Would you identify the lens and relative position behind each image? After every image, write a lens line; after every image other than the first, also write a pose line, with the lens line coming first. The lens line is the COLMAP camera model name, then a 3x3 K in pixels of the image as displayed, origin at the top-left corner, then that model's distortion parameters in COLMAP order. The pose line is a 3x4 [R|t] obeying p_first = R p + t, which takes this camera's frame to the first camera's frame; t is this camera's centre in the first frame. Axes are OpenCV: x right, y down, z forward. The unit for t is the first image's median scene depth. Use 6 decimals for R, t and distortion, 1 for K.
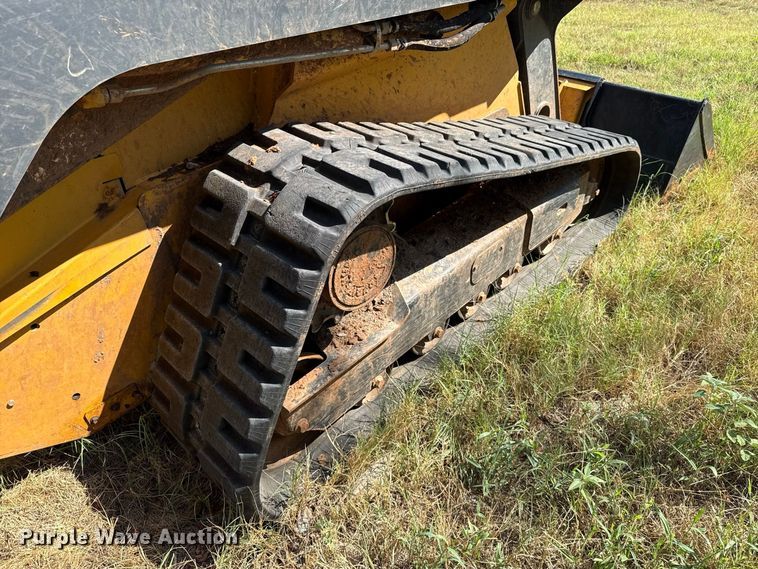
lens RADIAL K [[529.8, 0, 381.9], [0, 529.8, 280.5], [0, 0, 1]] dist [0.108728, -0.145113]
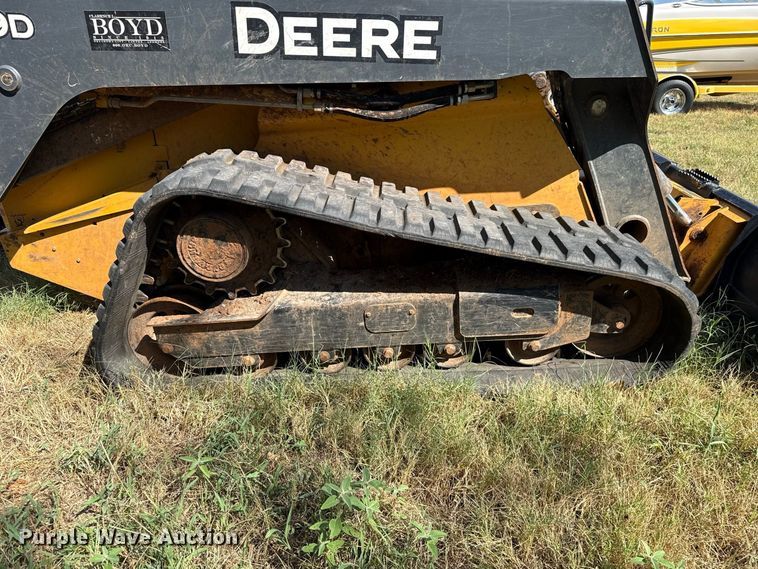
lens RADIAL K [[530.0, 0, 379.0], [0, 530.0, 284.5], [0, 0, 1]] dist [0.104276, -0.145129]
pose [[0.671799, 0.315917, -0.669986, 1.046672], [-0.415282, 0.909607, 0.012499, -0.120612], [0.613373, 0.269837, 0.742268, 0.237041]]
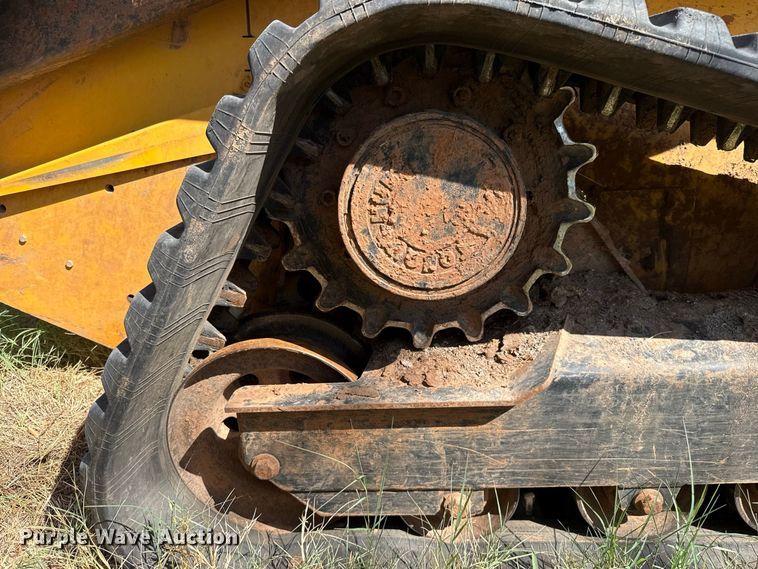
lens RADIAL K [[530.0, 0, 379.0], [0, 530.0, 284.5], [0, 0, 1]] dist [0.104276, -0.145129]
pose [[0.669491, 0.255403, -0.697532, 0.263615], [-0.444598, 0.890036, -0.100836, 0.096847], [0.595075, 0.377630, 0.709423, 0.560393]]
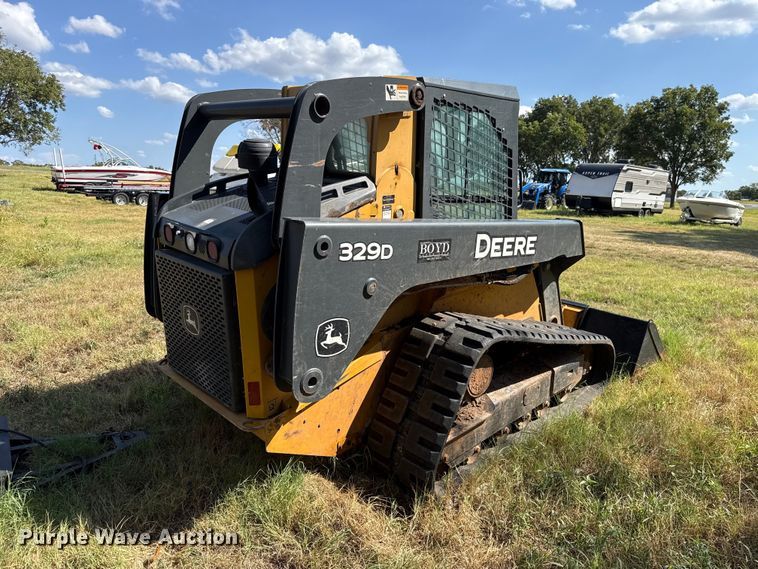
lens RADIAL K [[530.0, 0, 379.0], [0, 530.0, 284.5], [0, 0, 1]] dist [0.104276, -0.145129]
pose [[0.997857, 0.062999, -0.017658, -0.373169], [-0.065005, 0.924029, -0.376755, 0.413619], [-0.007419, 0.377095, 0.926145, -0.986973]]
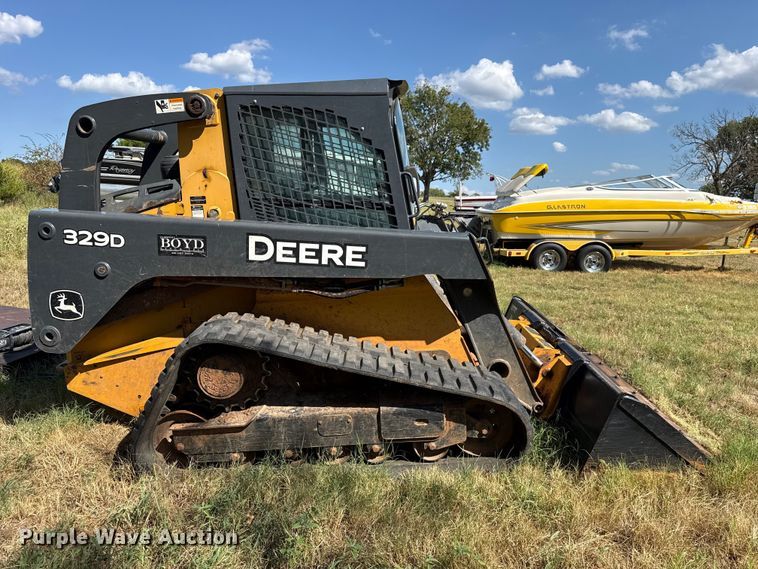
lens RADIAL K [[529.8, 0, 381.9], [0, 529.8, 280.5], [0, 0, 1]] dist [0.108728, -0.145113]
pose [[0.700592, 0.152655, -0.697042, 1.607325], [-0.425952, 0.873183, -0.236890, -0.113494], [0.572482, 0.462870, 0.676768, -0.216923]]
